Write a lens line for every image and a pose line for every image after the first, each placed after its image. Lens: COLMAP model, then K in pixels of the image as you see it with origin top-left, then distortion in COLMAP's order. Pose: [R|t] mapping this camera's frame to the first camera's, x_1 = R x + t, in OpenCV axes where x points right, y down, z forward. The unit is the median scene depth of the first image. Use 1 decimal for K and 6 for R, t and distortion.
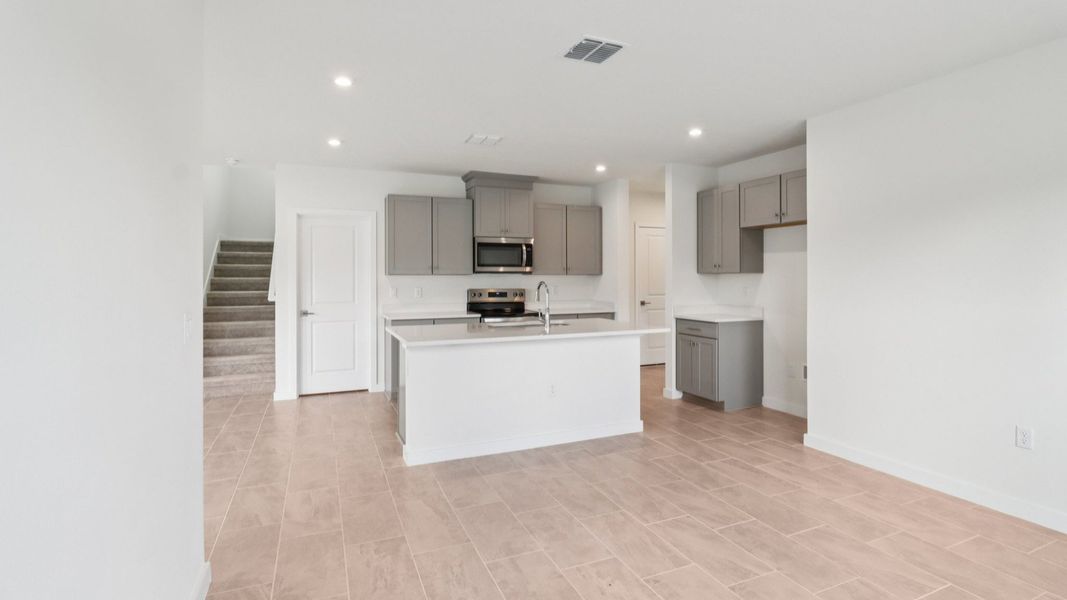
lens RADIAL K [[497.1, 0, 539.1], [0, 497.1, 289.3], [0, 0, 1]] dist [-0.006317, -0.006258]
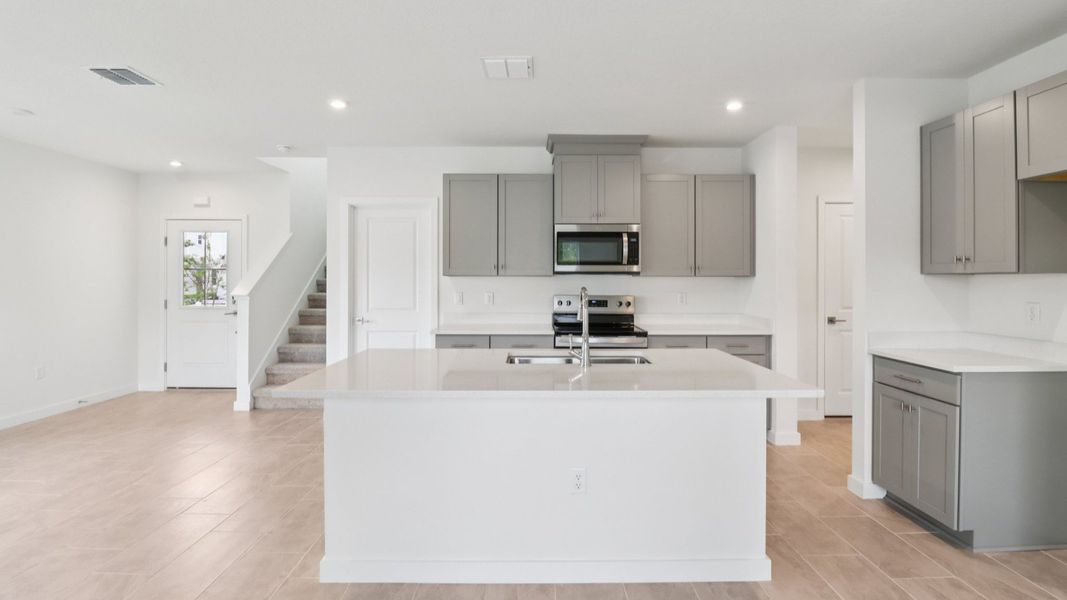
lens RADIAL K [[497.1, 0, 537.6], [0, 497.1, 285.6], [0, 0, 1]] dist [-0.006317, -0.006258]
pose [[0.919436, 0.009003, -0.393136, 0.148038], [-0.013910, 0.999857, -0.009636, -0.008608], [0.392993, 0.014328, 0.919430, 0.342230]]
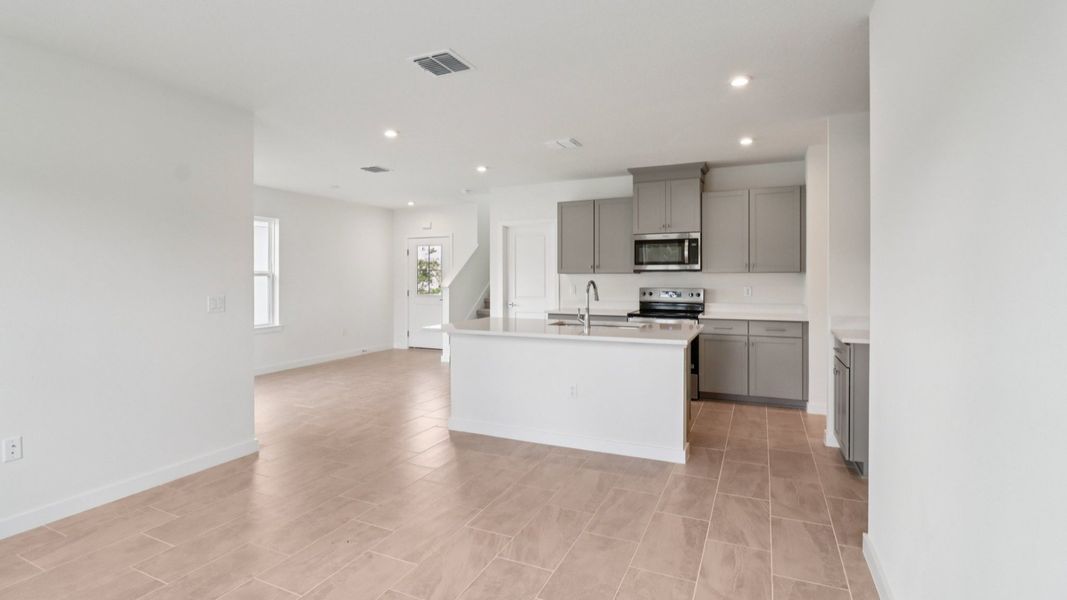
lens RADIAL K [[497.1, 0, 544.1], [0, 497.1, 288.4], [0, 0, 1]] dist [-0.006317, -0.006258]
pose [[0.679307, 0.017621, -0.733643, 0.514530], [-0.015979, 0.999830, 0.009220, -0.006099], [0.733680, 0.005460, 0.679473, 0.215865]]
